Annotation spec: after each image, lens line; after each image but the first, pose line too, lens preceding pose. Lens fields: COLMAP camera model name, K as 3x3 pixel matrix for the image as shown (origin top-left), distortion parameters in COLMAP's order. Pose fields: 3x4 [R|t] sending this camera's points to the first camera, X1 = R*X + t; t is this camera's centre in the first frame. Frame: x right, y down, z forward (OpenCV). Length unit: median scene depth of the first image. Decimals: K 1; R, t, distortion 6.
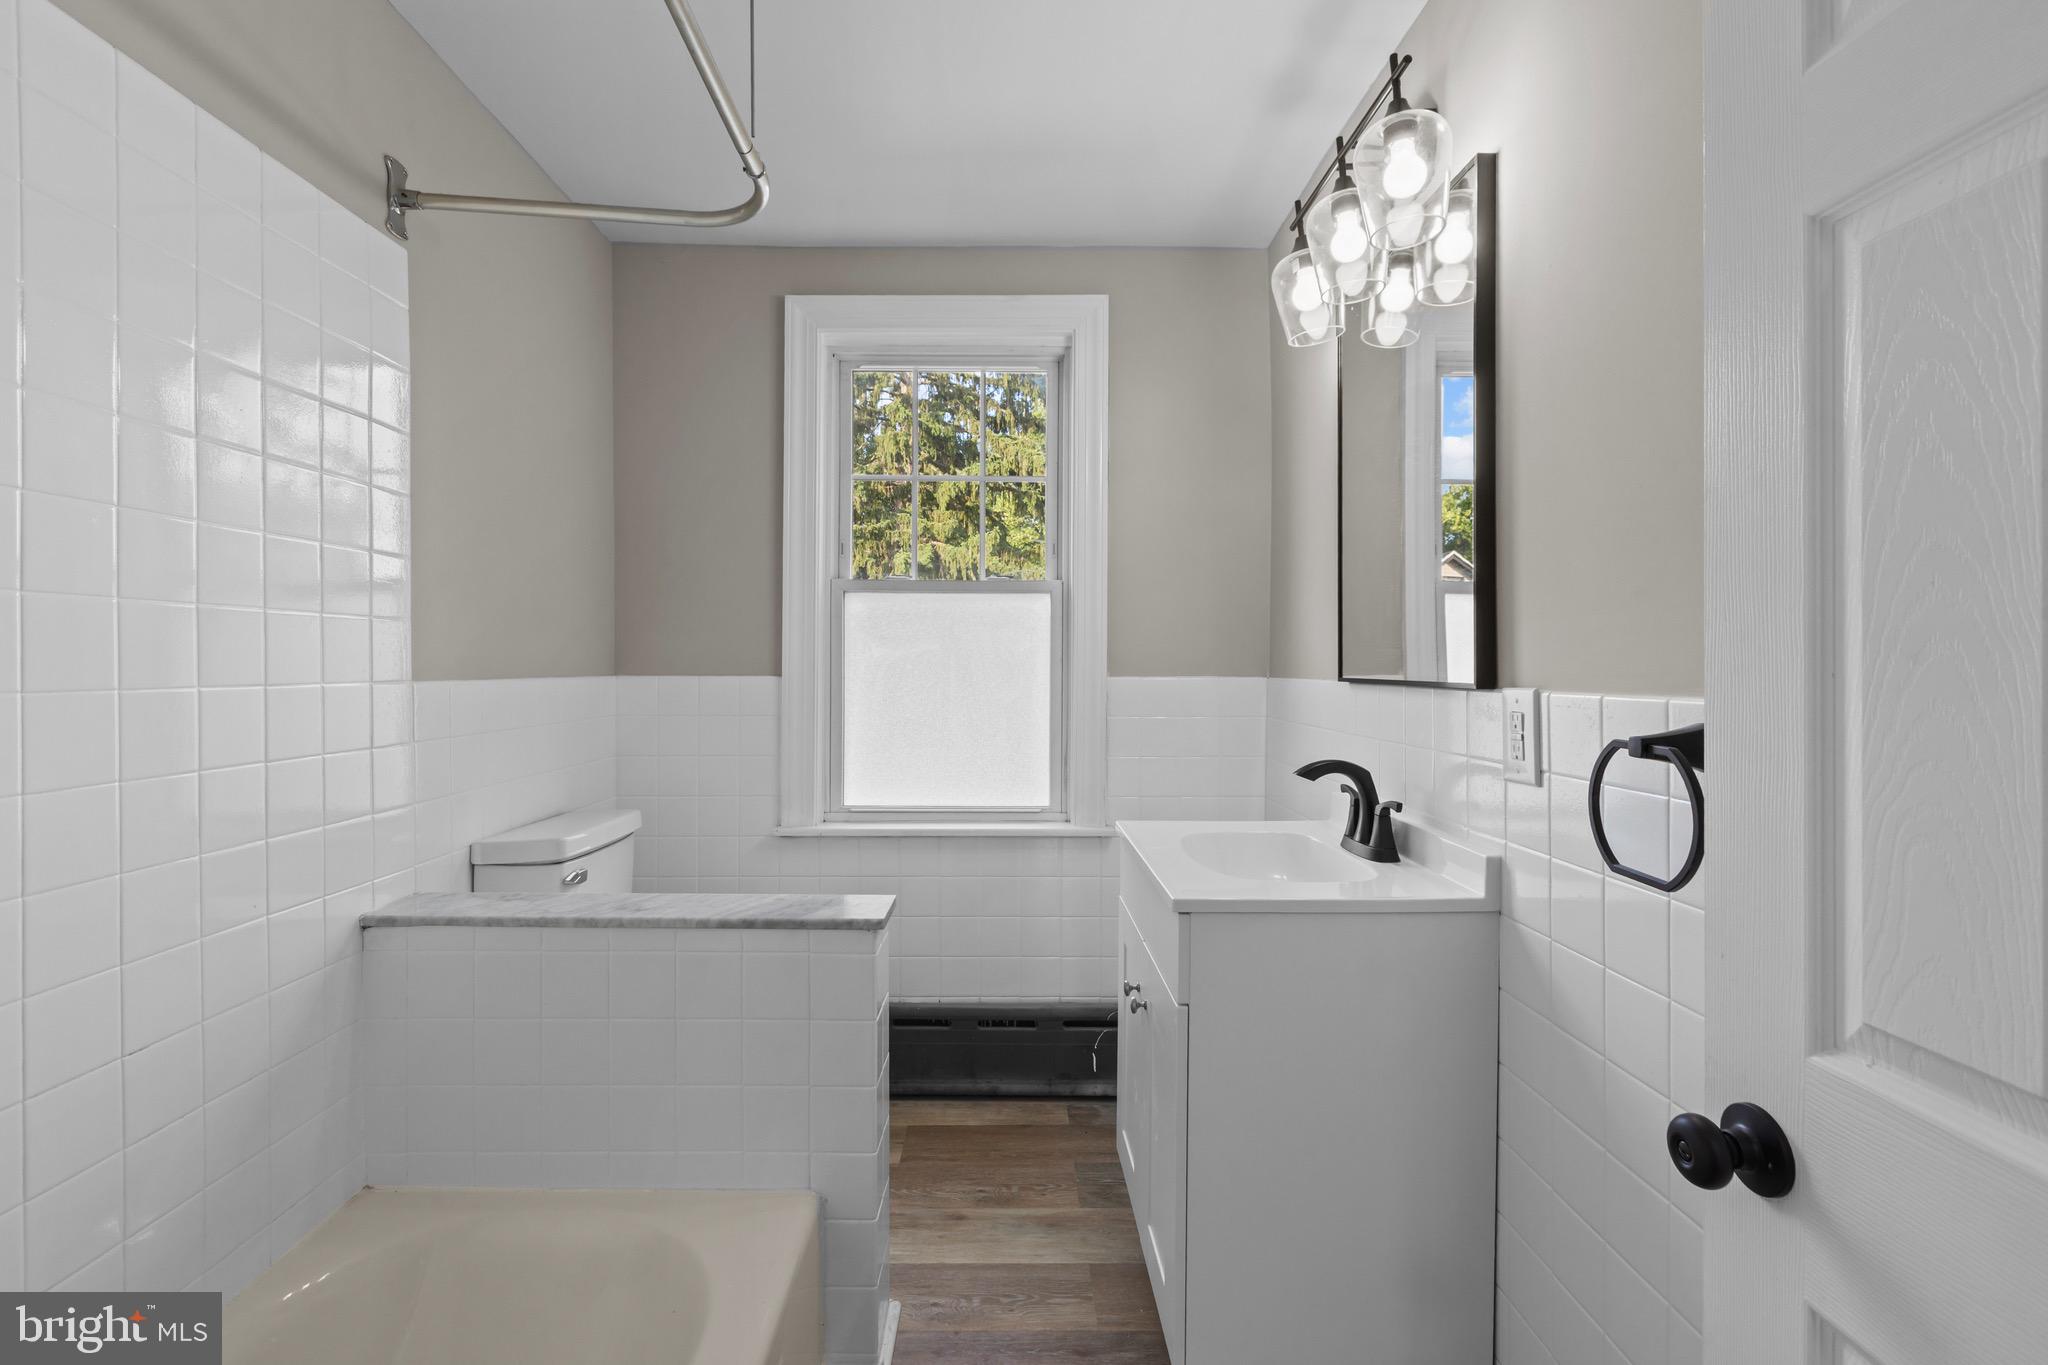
lens RADIAL K [[915.2, 0, 1021.1], [0, 915.2, 664.6], [0, 0, 1]] dist [0.000051, -0.000359]
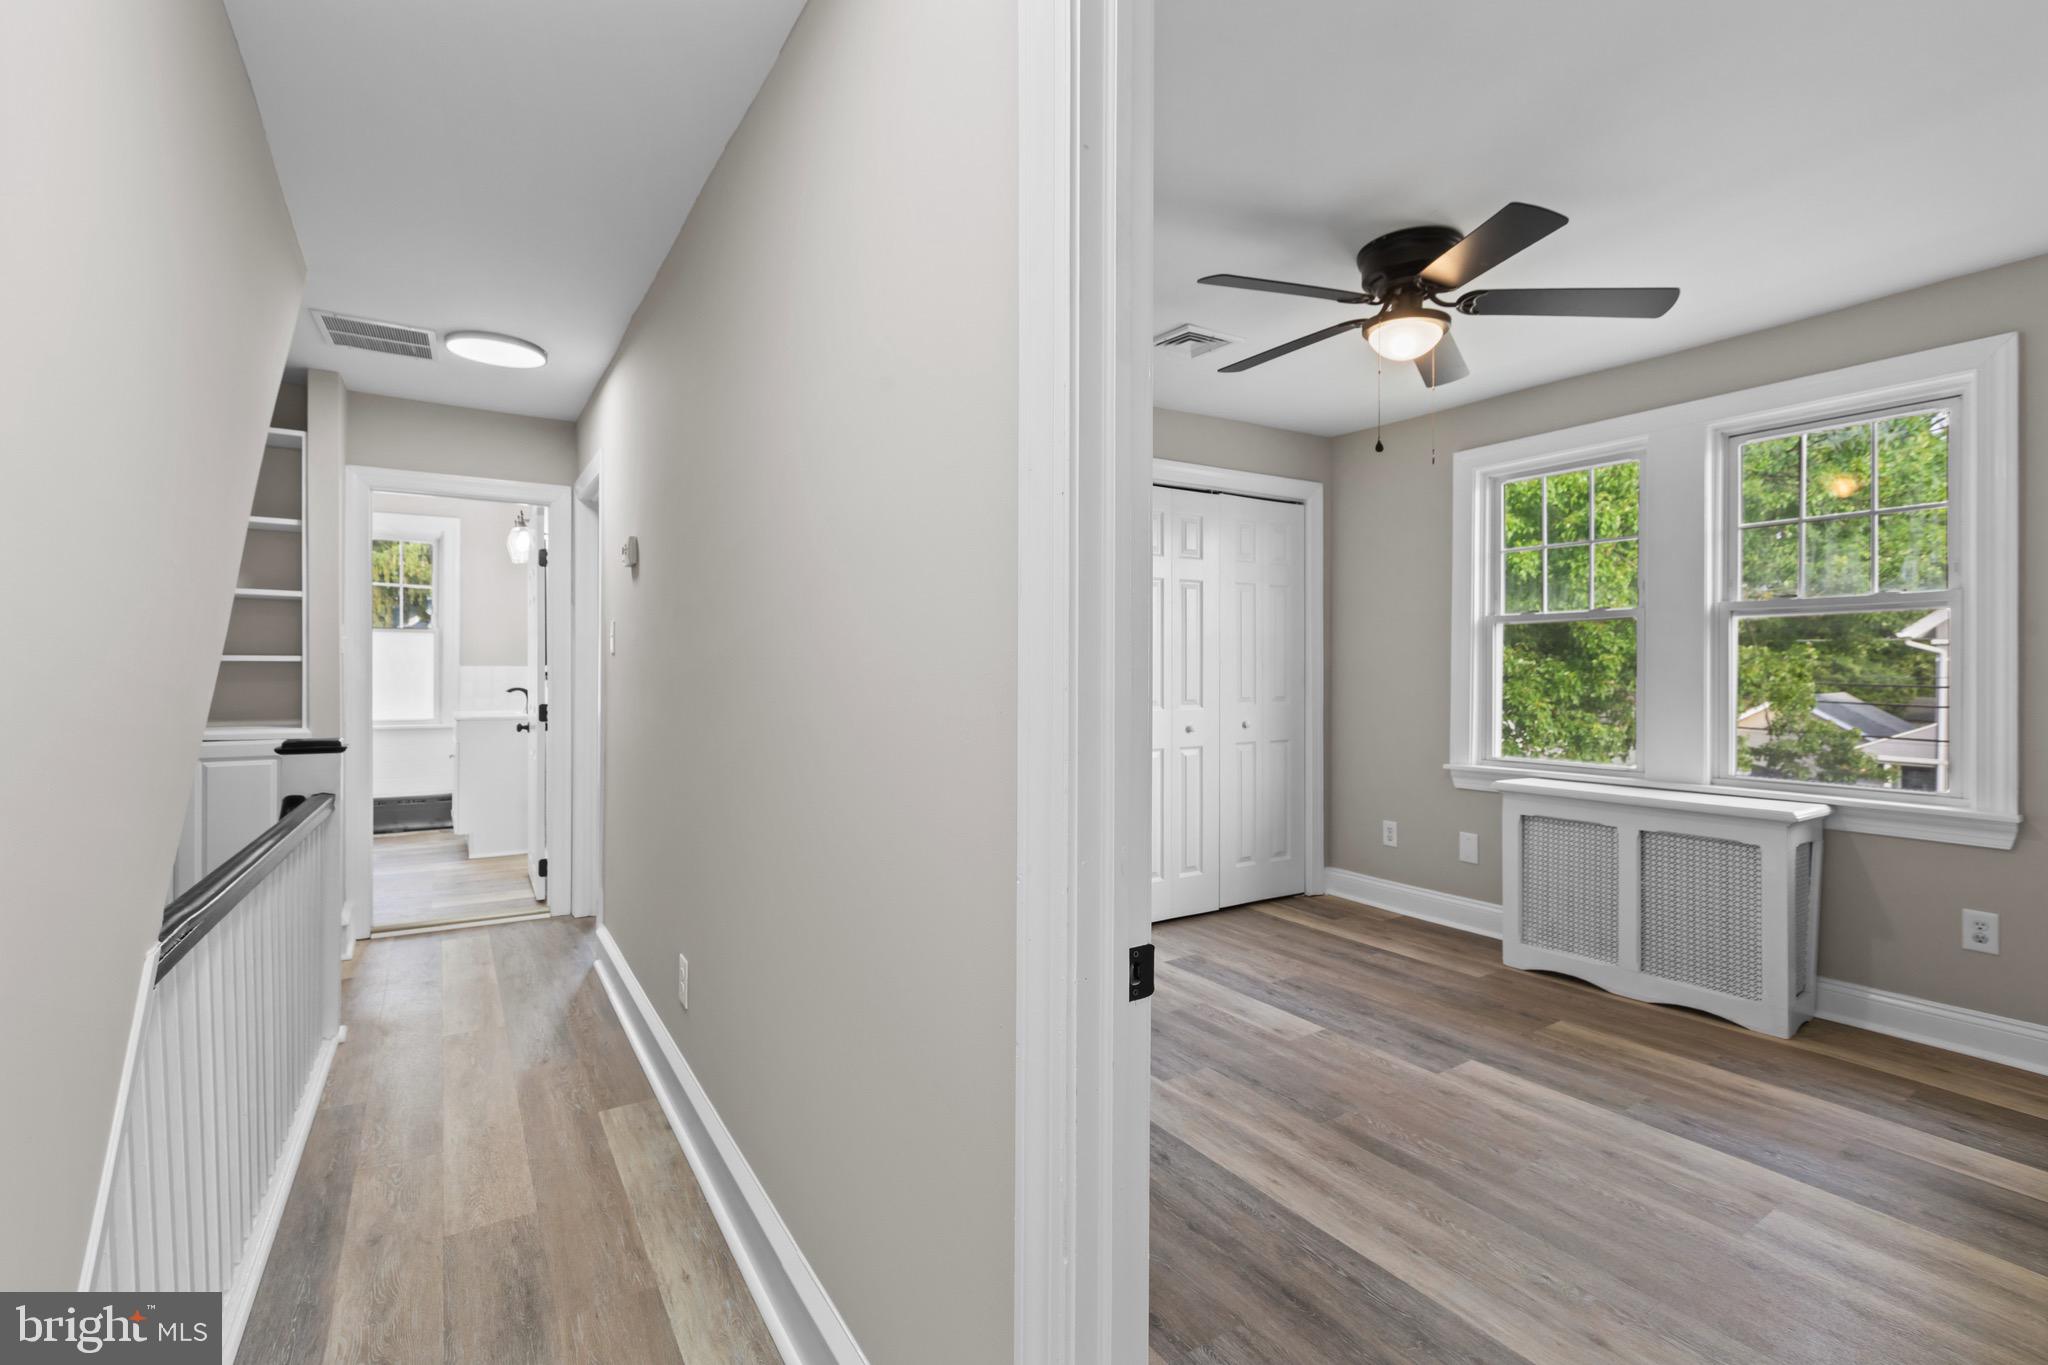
lens RADIAL K [[915.2, 0, 1021.1], [0, 915.2, 664.6], [0, 0, 1]] dist [0.000051, -0.000359]
pose [[0.864029, 0.002039, 0.503439, 0.167372], [0.001184, 0.999981, -0.006081, 0.026240], [-0.503441, 0.005850, 0.864010, -2.071321]]
